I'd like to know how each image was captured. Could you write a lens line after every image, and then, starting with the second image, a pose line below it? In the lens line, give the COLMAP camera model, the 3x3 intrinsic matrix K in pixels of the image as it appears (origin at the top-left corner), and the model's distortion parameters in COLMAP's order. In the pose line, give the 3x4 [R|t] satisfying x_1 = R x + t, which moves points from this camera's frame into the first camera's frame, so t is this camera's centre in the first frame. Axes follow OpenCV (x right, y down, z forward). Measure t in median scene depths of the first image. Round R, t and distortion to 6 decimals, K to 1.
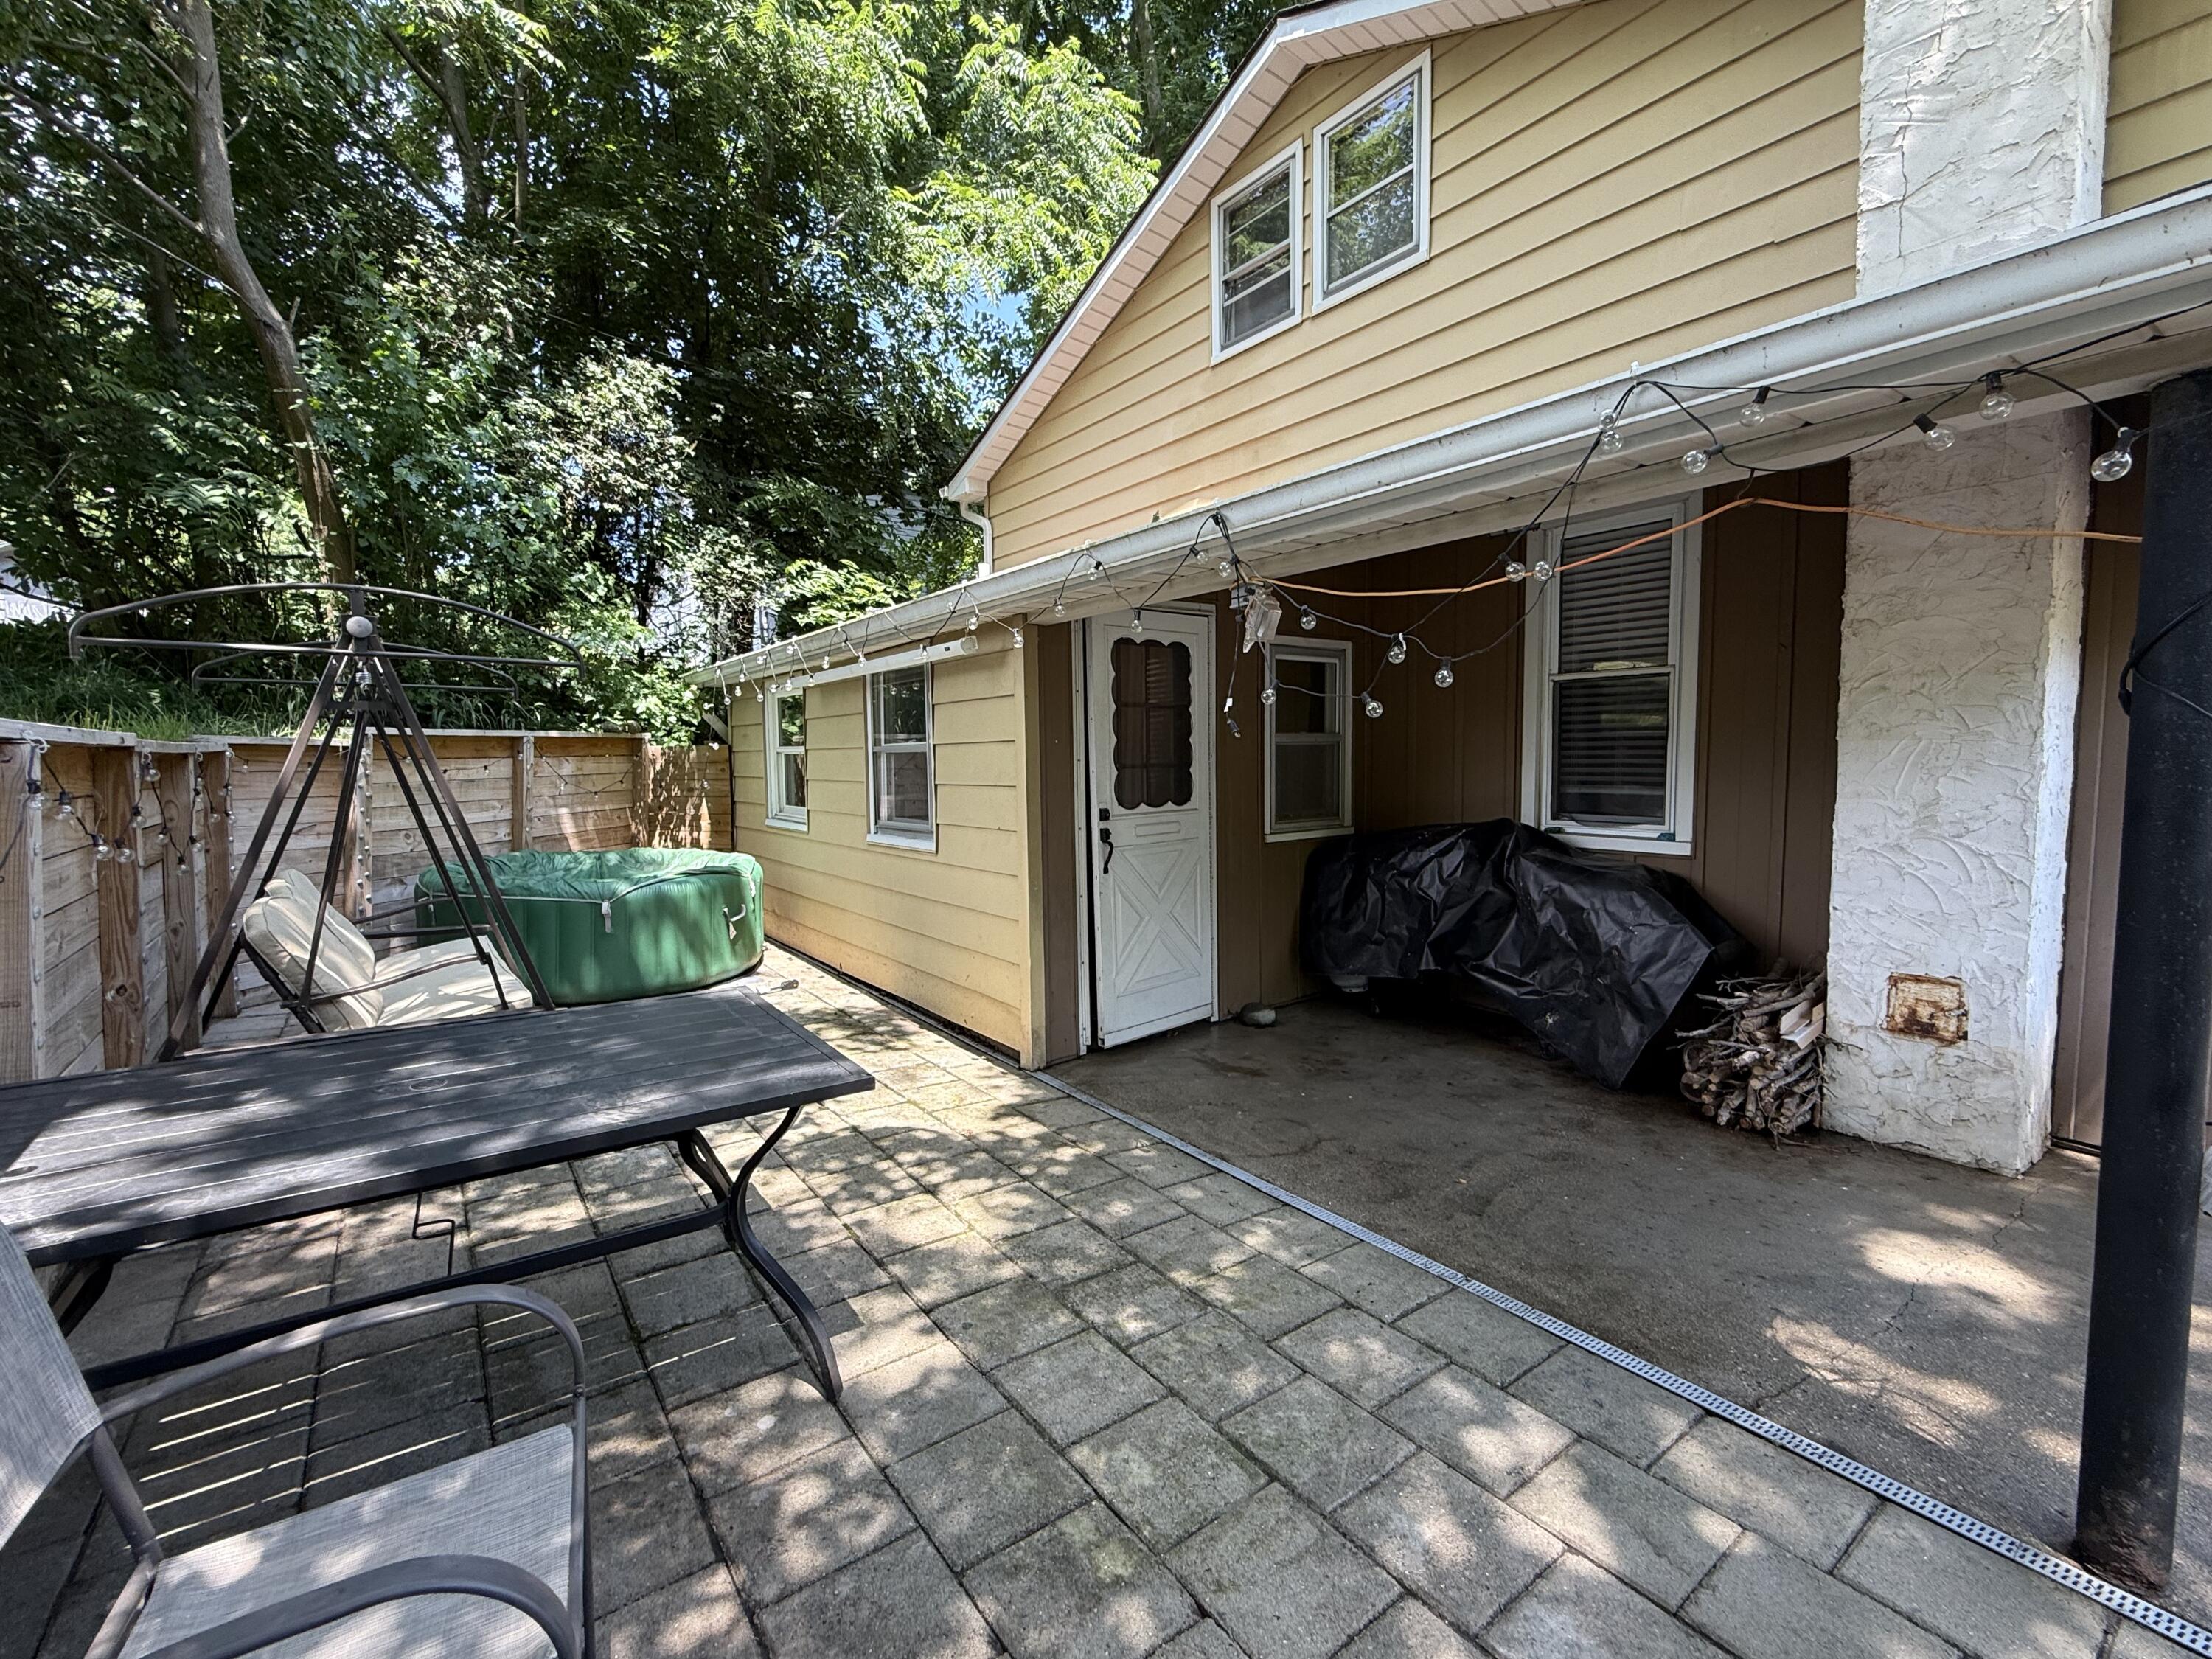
lens RADIAL K [[960.4, 0, 1106.0], [0, 960.4, 829.5], [0, 0, 1]] dist [0.002123, -0.000670]
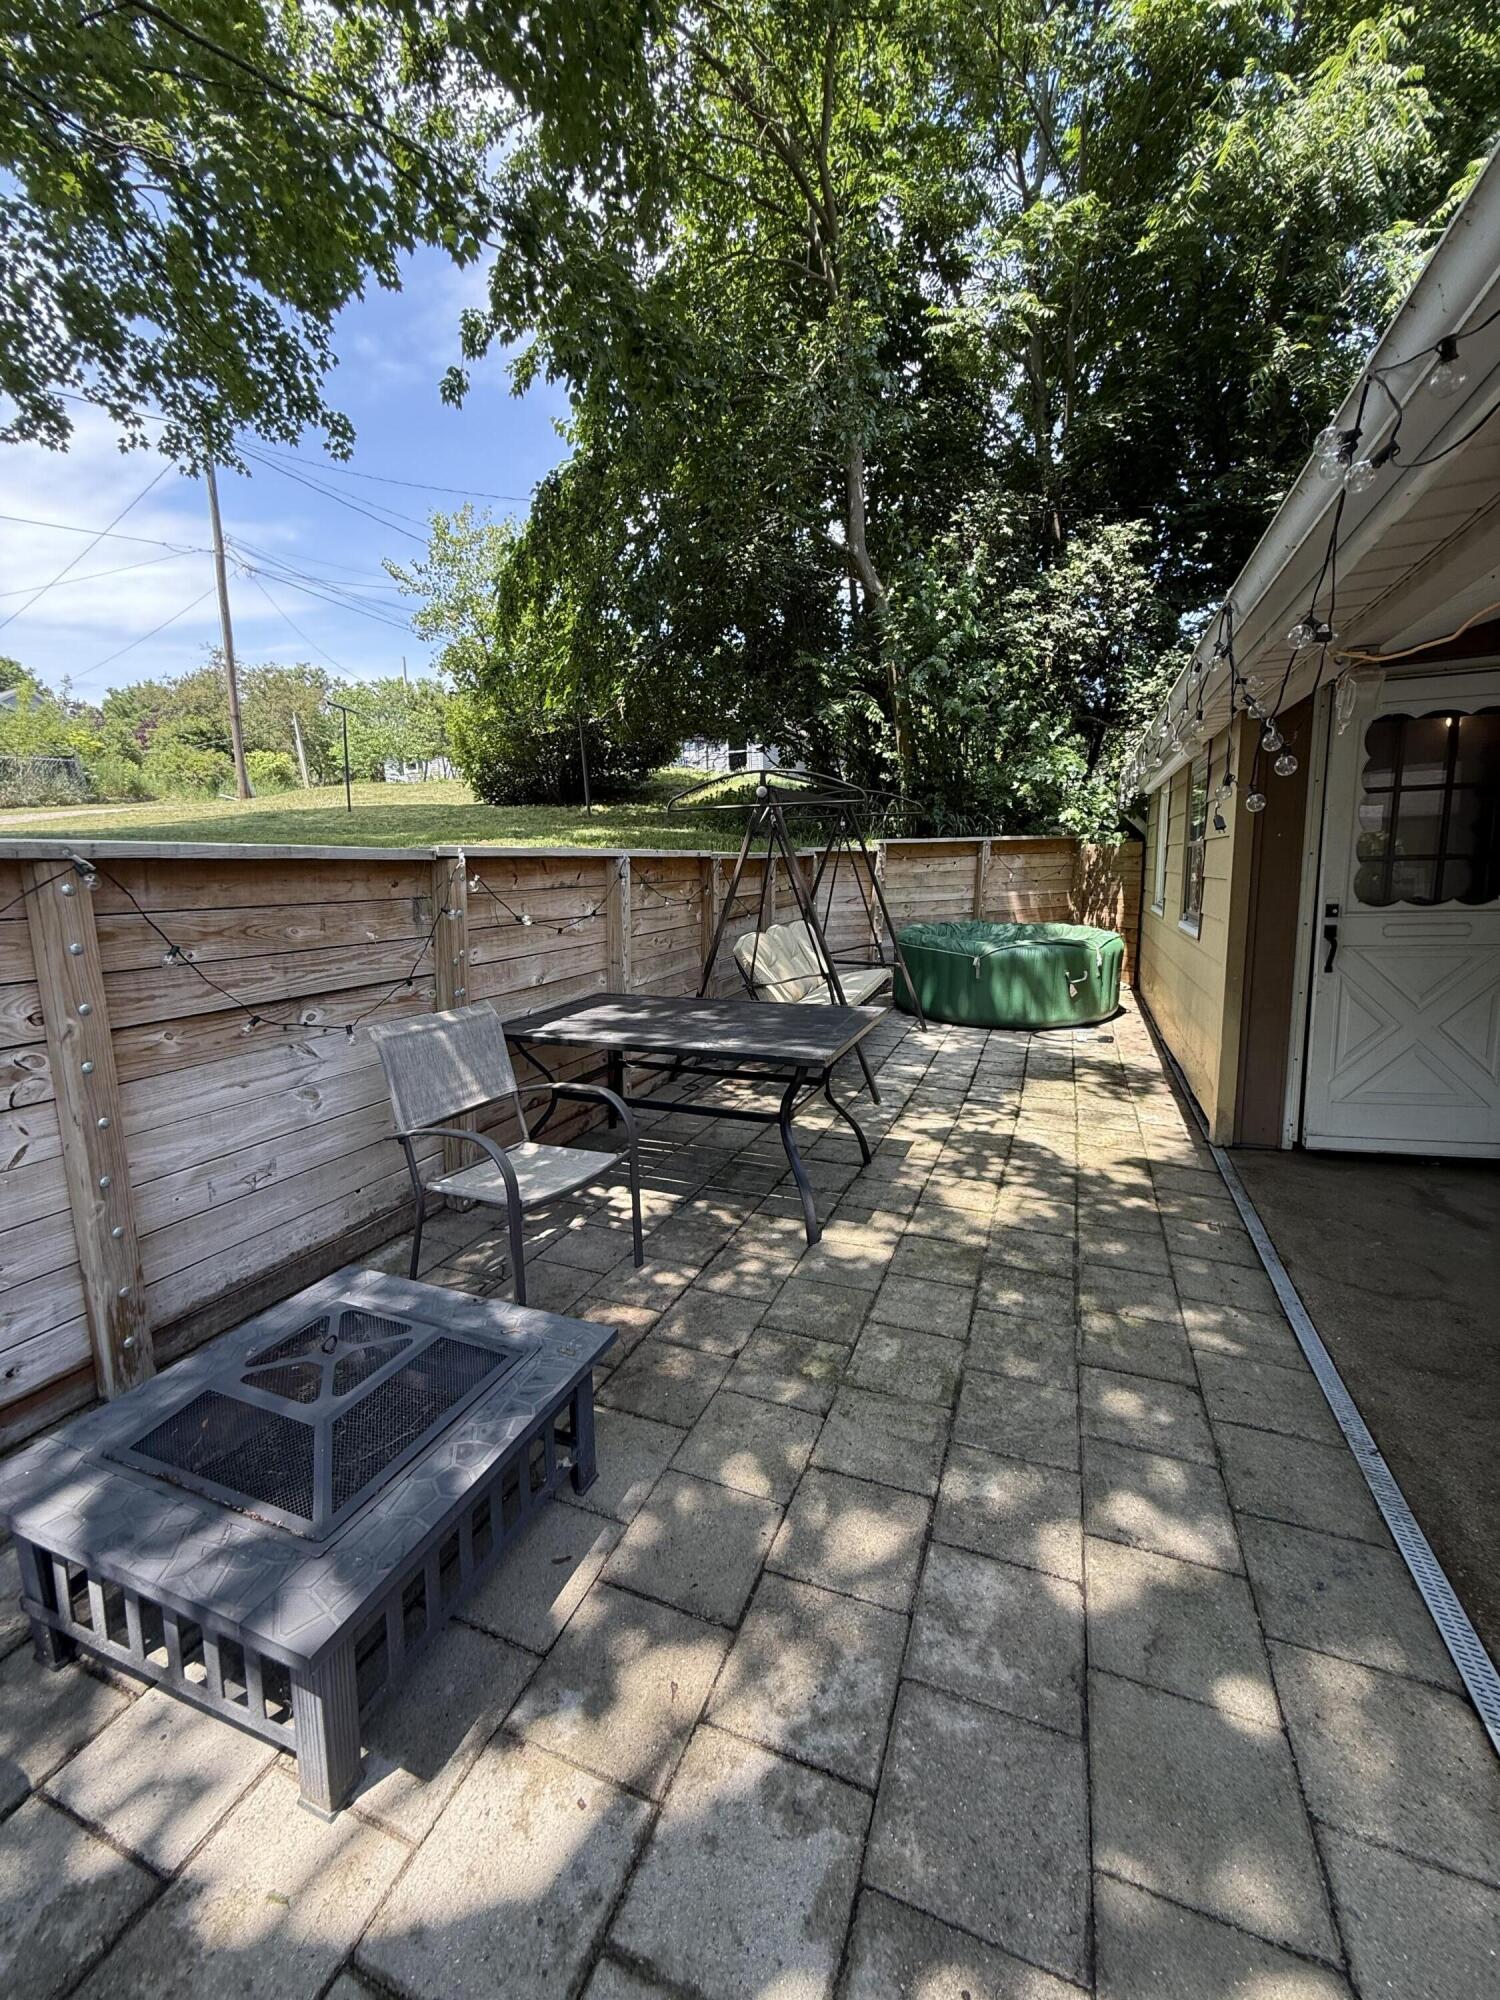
lens RADIAL K [[802.2, 0, 750.0], [0, 802.2, 1000.0], [0, 0, 1]] dist [-0.000987, -0.000029]
pose [[0.524130, 0.137051, -0.840538, 0.475484], [-0.043461, 0.989985, 0.134318, -0.012358], [0.850528, -0.033869, 0.524837, 0.106877]]
